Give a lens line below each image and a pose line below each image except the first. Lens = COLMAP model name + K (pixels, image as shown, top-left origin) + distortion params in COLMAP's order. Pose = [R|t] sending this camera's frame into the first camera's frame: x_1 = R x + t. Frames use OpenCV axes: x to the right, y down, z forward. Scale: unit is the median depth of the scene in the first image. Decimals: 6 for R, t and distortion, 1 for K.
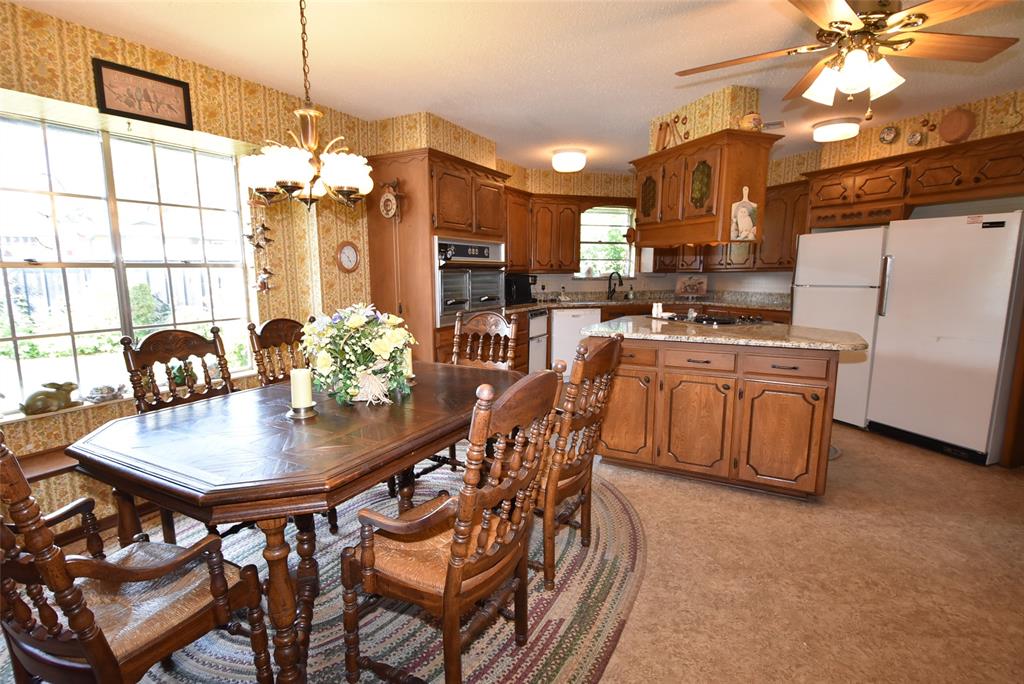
lens RADIAL K [[508.1, 0, 506.7], [0, 508.1, 354.6], [0, 0, 1]] dist [0.009388, -0.020312]
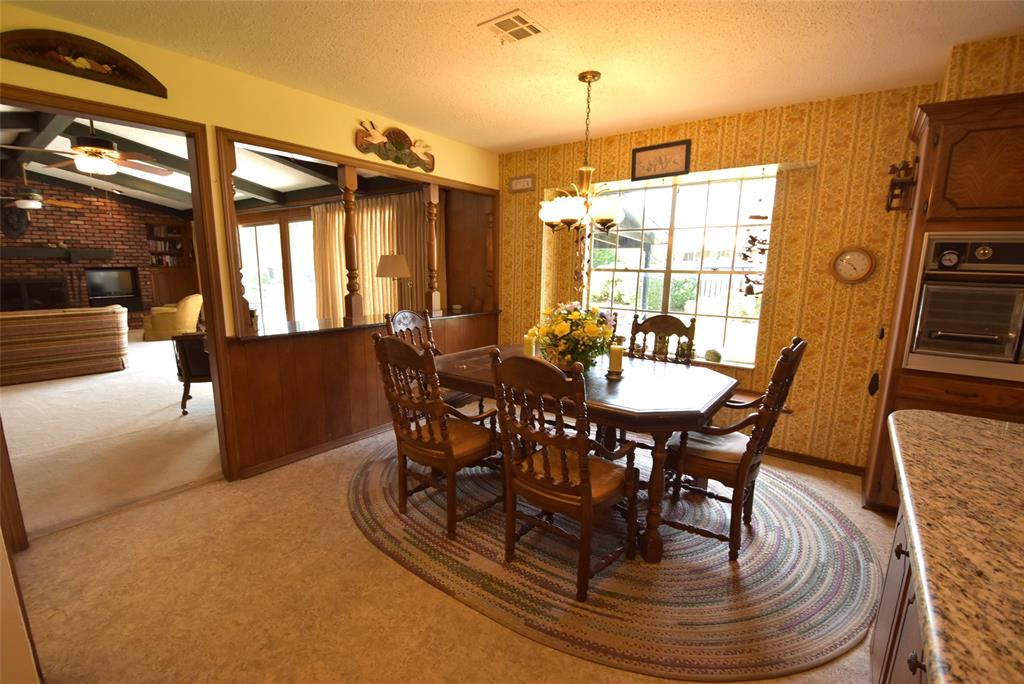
lens RADIAL K [[452.1, 0, 506.7], [0, 452.1, 353.5], [0, 0, 1]] dist [0.006058, -0.017292]
pose [[-0.150176, 0.186078, -0.970990, 0.589352], [-0.173891, 0.961846, 0.211220, -0.118800], [0.973247, 0.200567, -0.112089, 0.609943]]
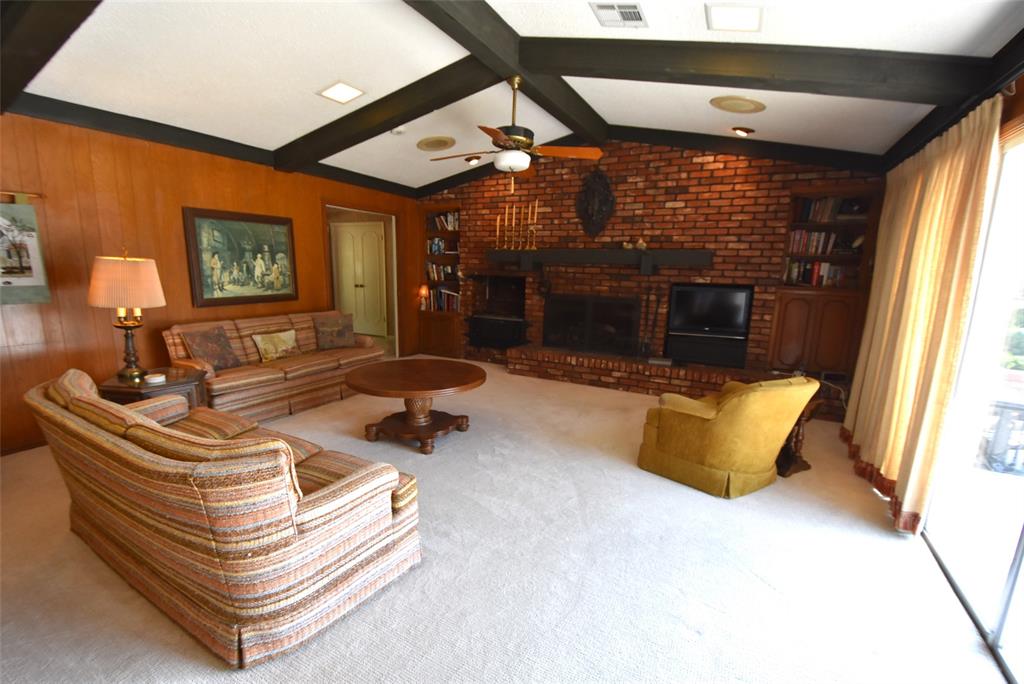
lens RADIAL K [[452.1, 0, 508.2], [0, 452.1, 349.6], [0, 0, 1]] dist [0.006058, -0.017292]
pose [[-0.999605, -0.019761, -0.019982, -0.977649], [-0.025403, 0.939473, 0.341681, 0.066752], [0.012021, 0.342054, -0.939603, -0.568099]]
